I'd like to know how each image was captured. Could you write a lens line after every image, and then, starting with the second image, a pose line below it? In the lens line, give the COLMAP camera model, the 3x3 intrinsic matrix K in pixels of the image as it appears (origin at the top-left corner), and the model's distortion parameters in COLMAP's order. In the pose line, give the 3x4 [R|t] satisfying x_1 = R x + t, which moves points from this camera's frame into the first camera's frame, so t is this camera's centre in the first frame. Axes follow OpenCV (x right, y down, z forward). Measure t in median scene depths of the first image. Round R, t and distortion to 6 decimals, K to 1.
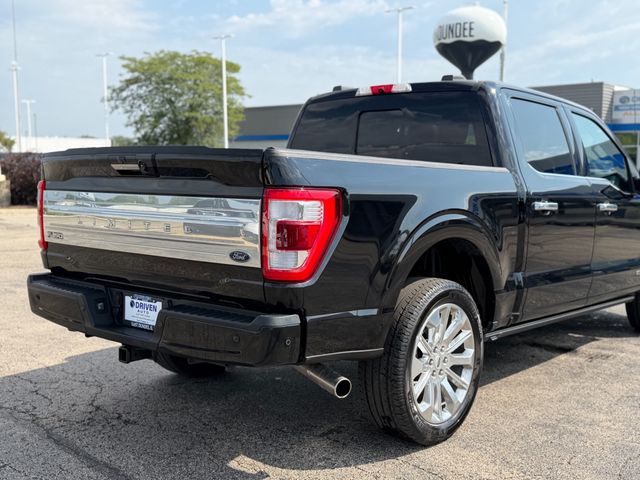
lens RADIAL K [[732.7, 0, 320.0], [0, 732.7, 240.0], [0, 0, 1]] dist [0.182427, -0.420848]
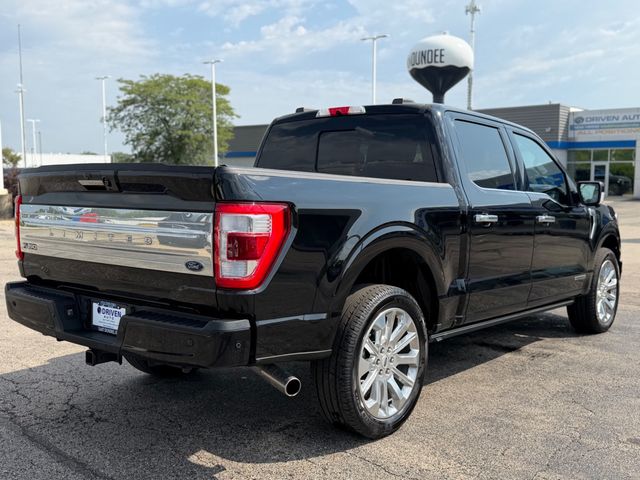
lens RADIAL K [[674.3, 0, 320.0], [0, 674.3, 240.0], [0, 0, 1]] dist [0.166590, -0.366205]
pose [[0.999755, -0.002209, 0.022008, 0.038066], [0.002470, 0.999927, -0.011827, -0.002336], [-0.021980, 0.011878, 0.999688, 0.000632]]
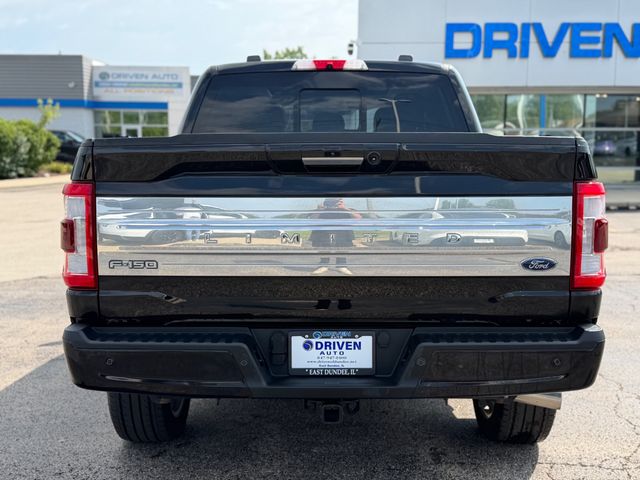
lens RADIAL K [[804.5, 0, 320.0], [0, 804.5, 240.0], [0, 0, 1]] dist [0.077365, -0.022472]
pose [[0.765229, -0.075540, 0.639311, -0.638443], [0.063858, 0.997101, 0.041382, -0.043419], [-0.640583, 0.009158, 0.767834, 0.318235]]
